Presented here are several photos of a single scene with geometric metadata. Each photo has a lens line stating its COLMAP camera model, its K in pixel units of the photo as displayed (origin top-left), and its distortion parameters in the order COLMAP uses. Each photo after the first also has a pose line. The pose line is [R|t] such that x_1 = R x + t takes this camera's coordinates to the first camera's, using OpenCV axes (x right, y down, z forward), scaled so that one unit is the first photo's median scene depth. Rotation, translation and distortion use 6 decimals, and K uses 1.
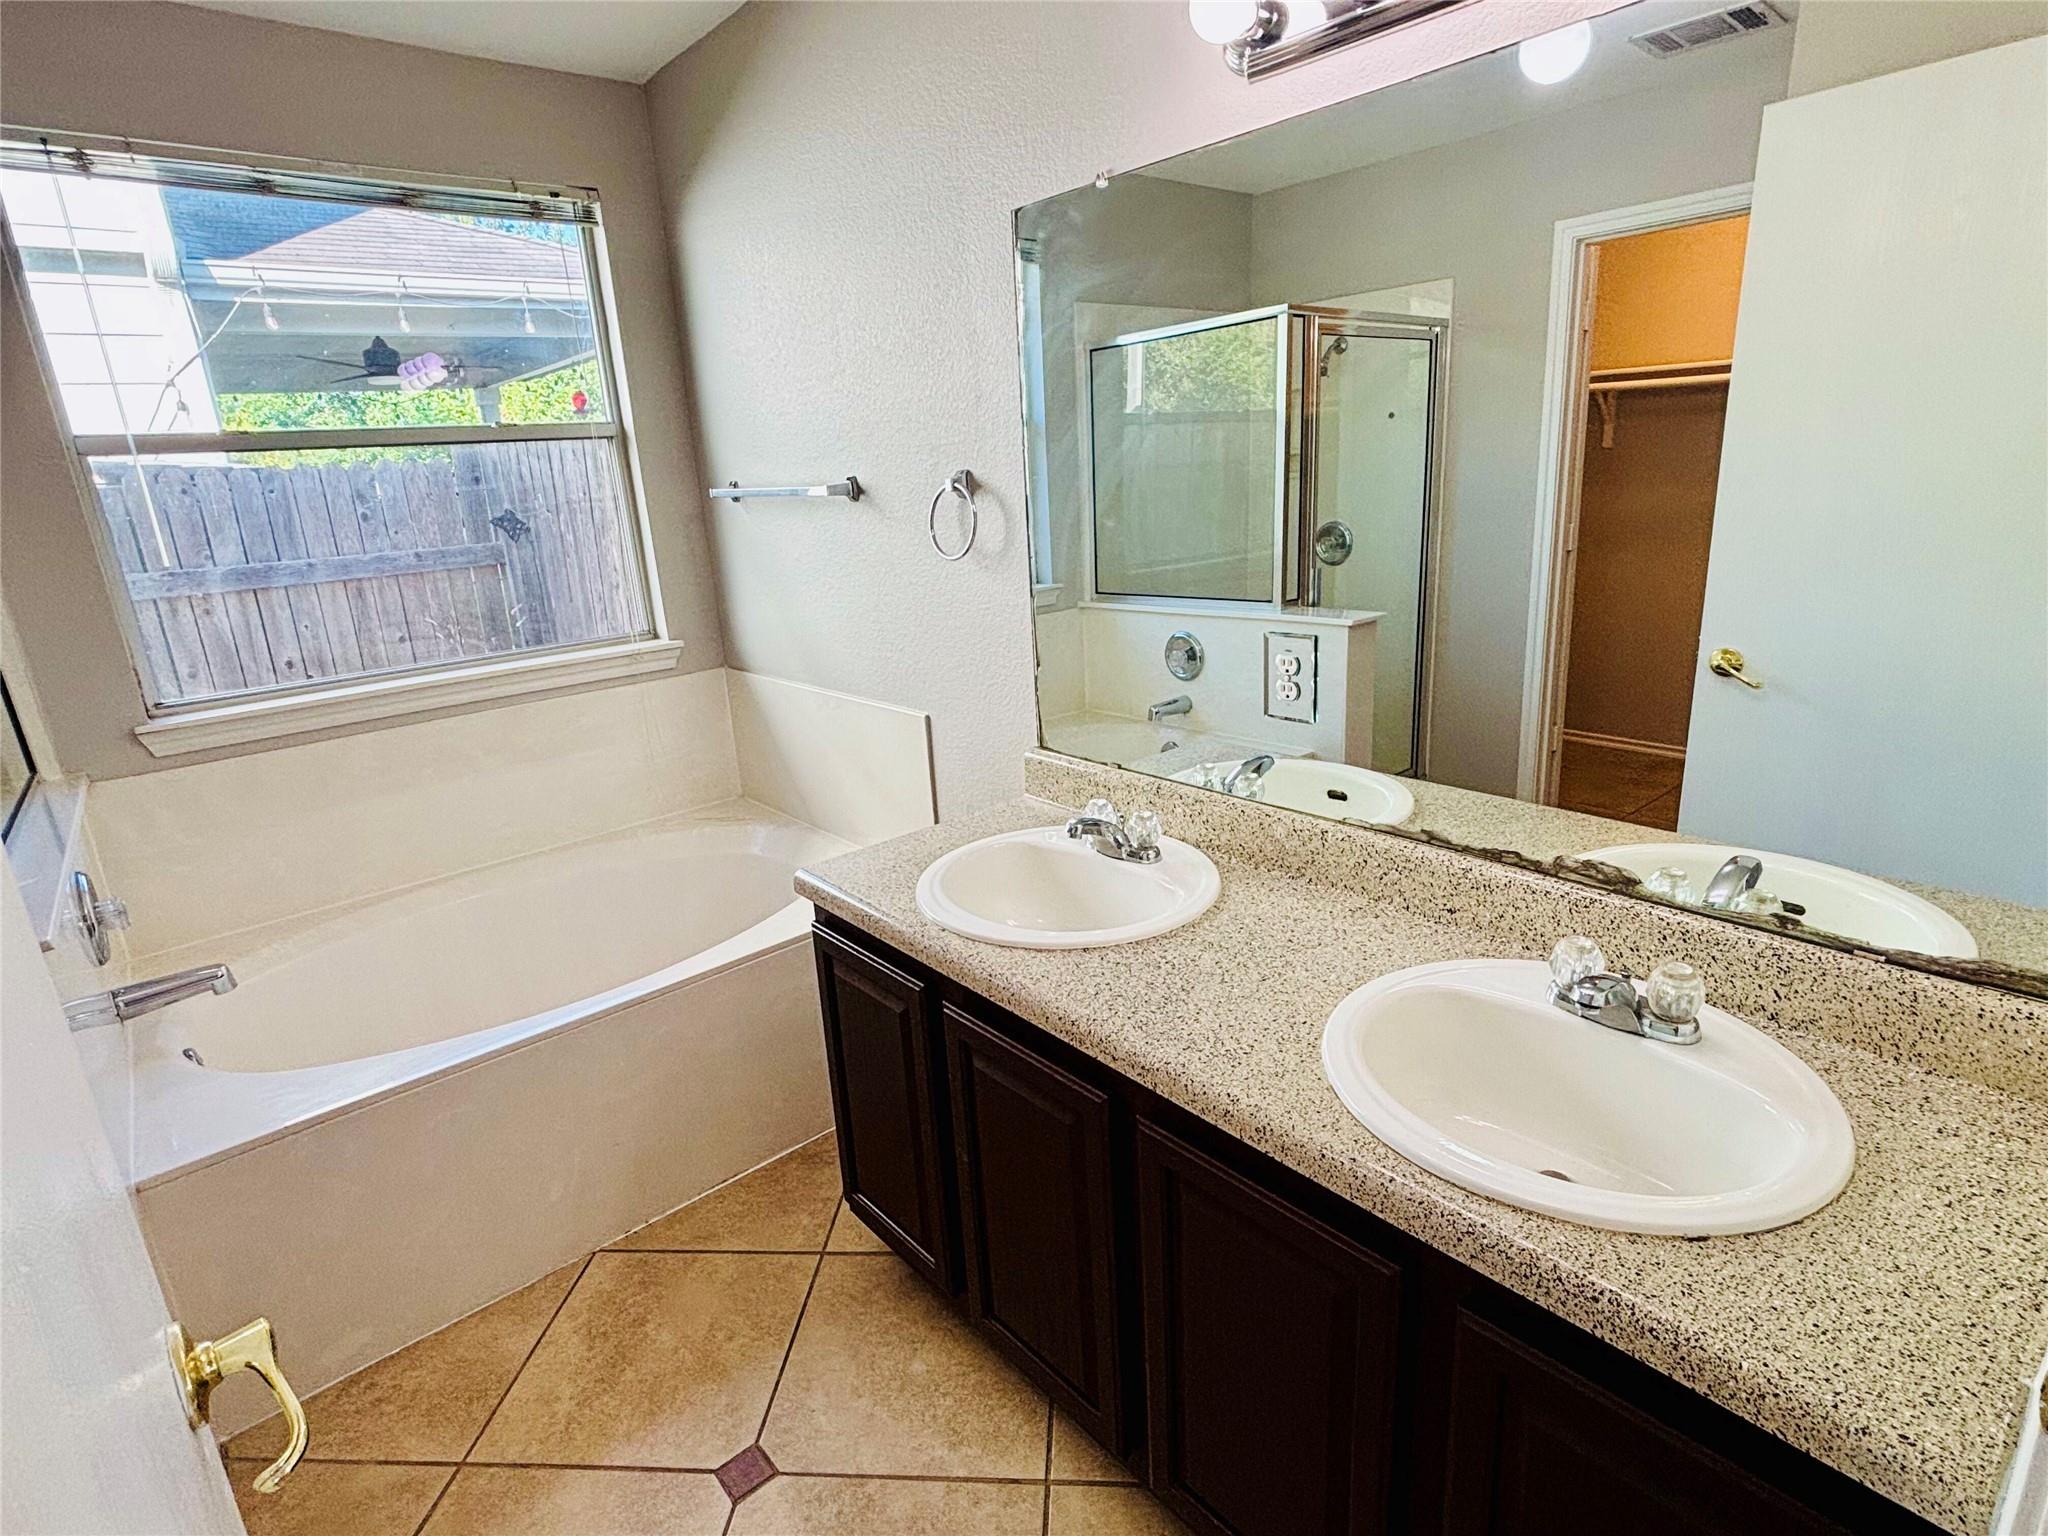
lens RADIAL K [[1051.6, 0, 1020.2], [0, 1051.6, 760.1], [0, 0, 1]] dist [0.003265, 0.000075]
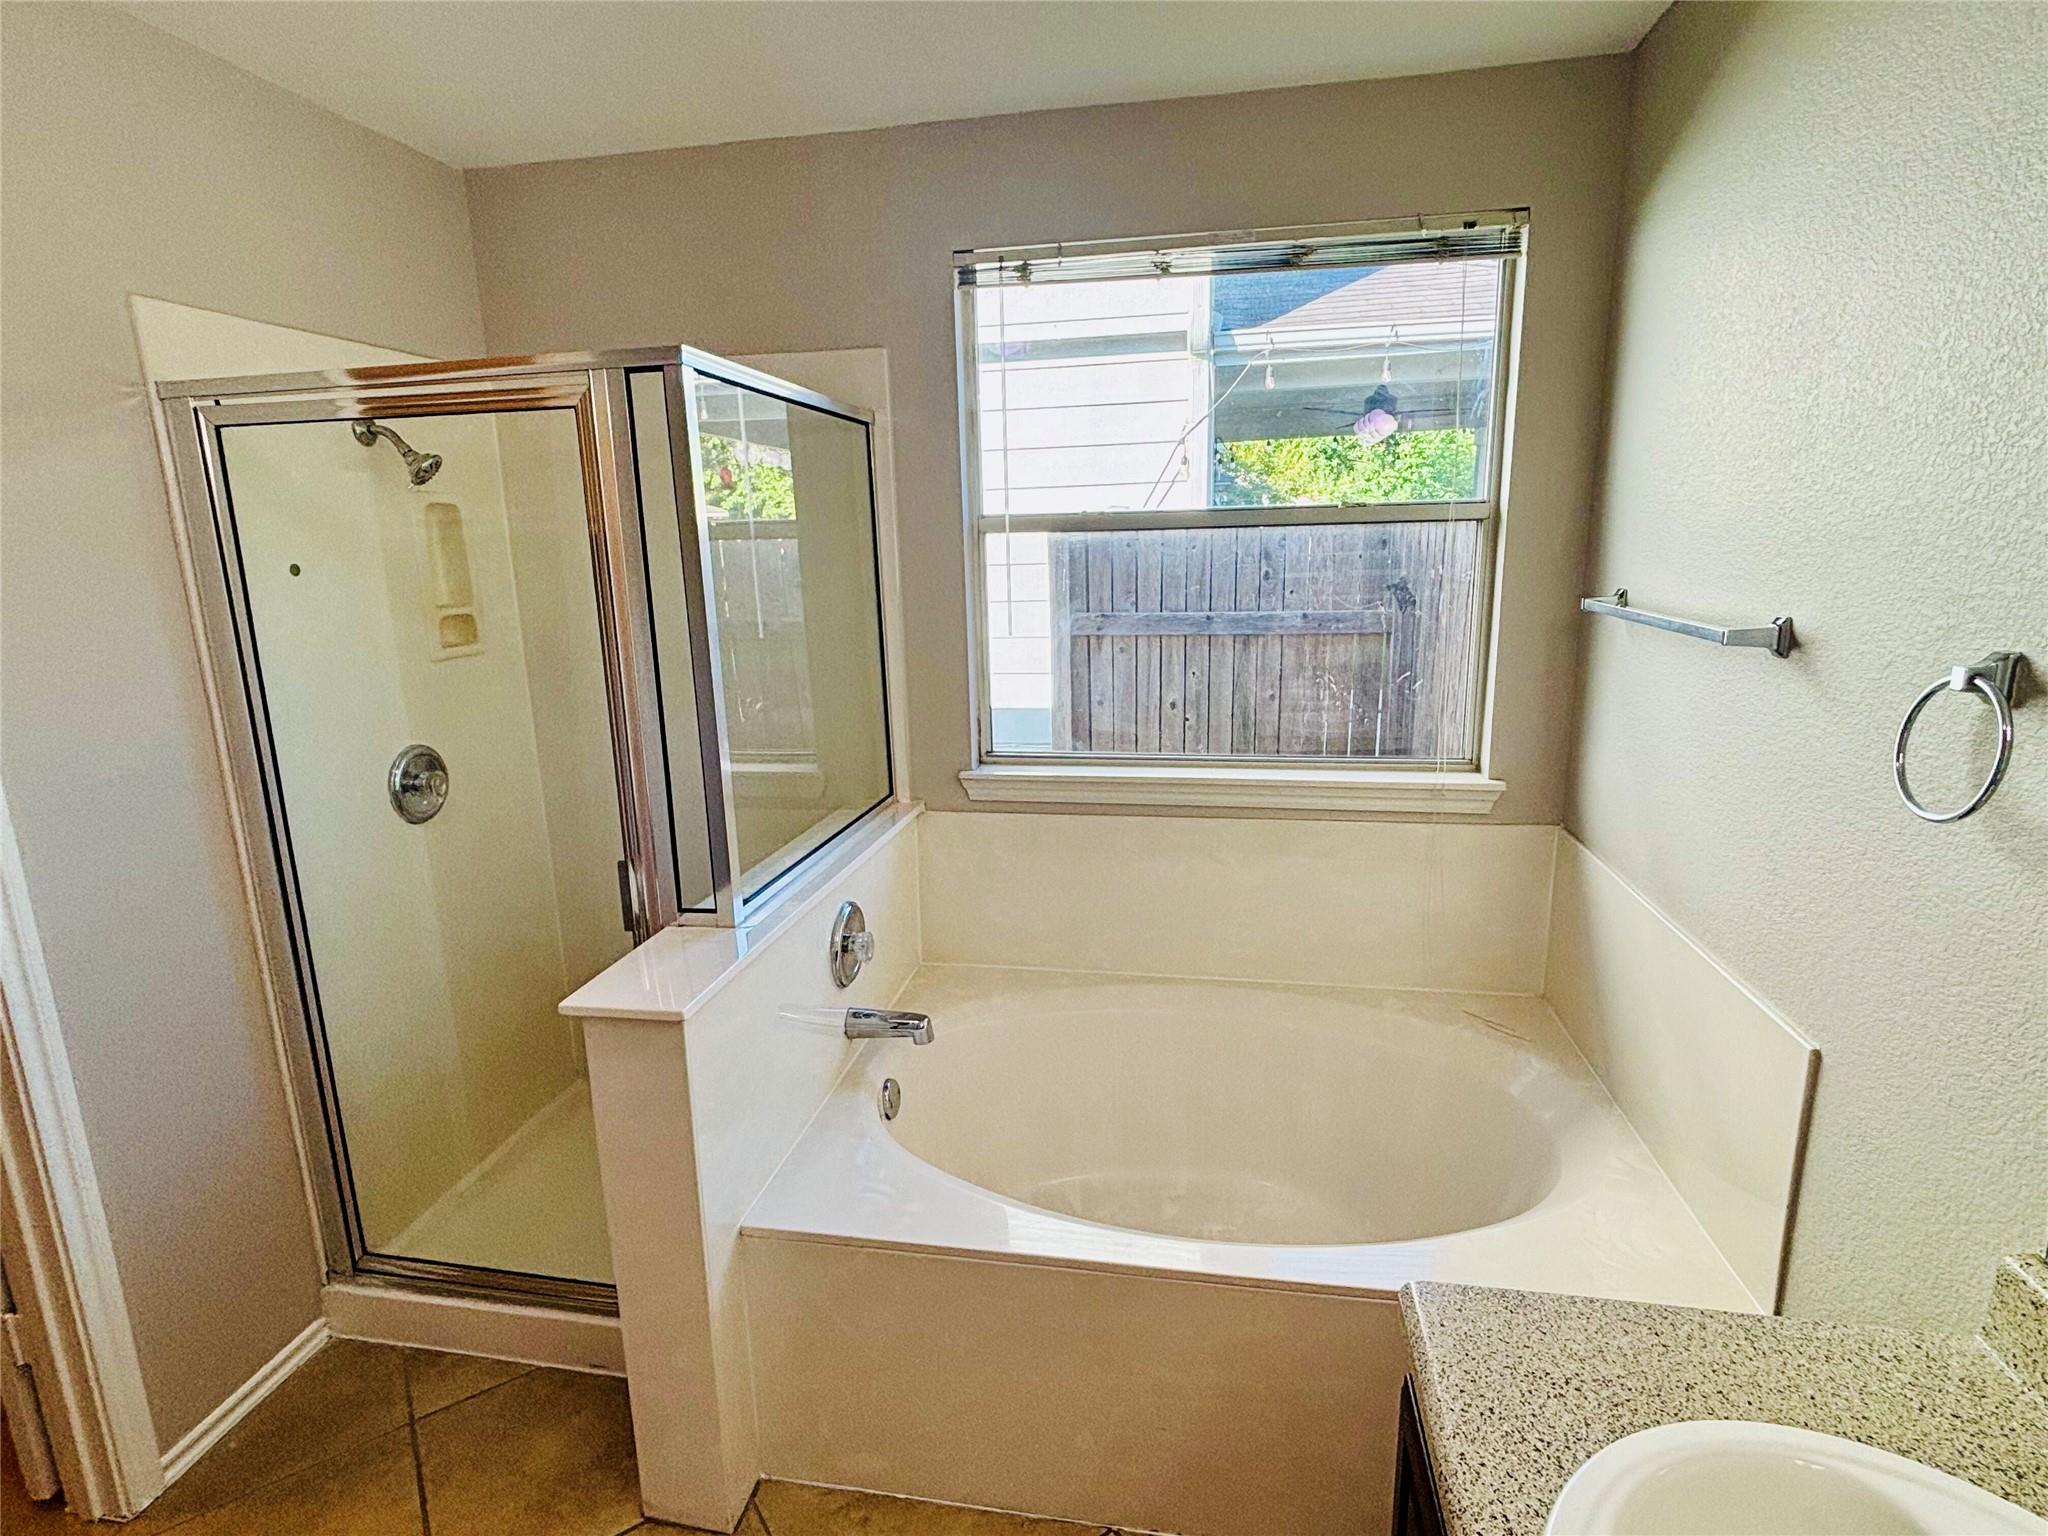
lens RADIAL K [[1051.6, 0, 1020.2], [0, 1051.6, 760.1], [0, 0, 1]] dist [0.003265, 0.000075]
pose [[0.627385, 0.212879, -0.749046, 0.028787], [-0.227969, 0.969975, 0.084725, -0.122727], [0.744592, 0.117604, 0.657078, 0.248614]]
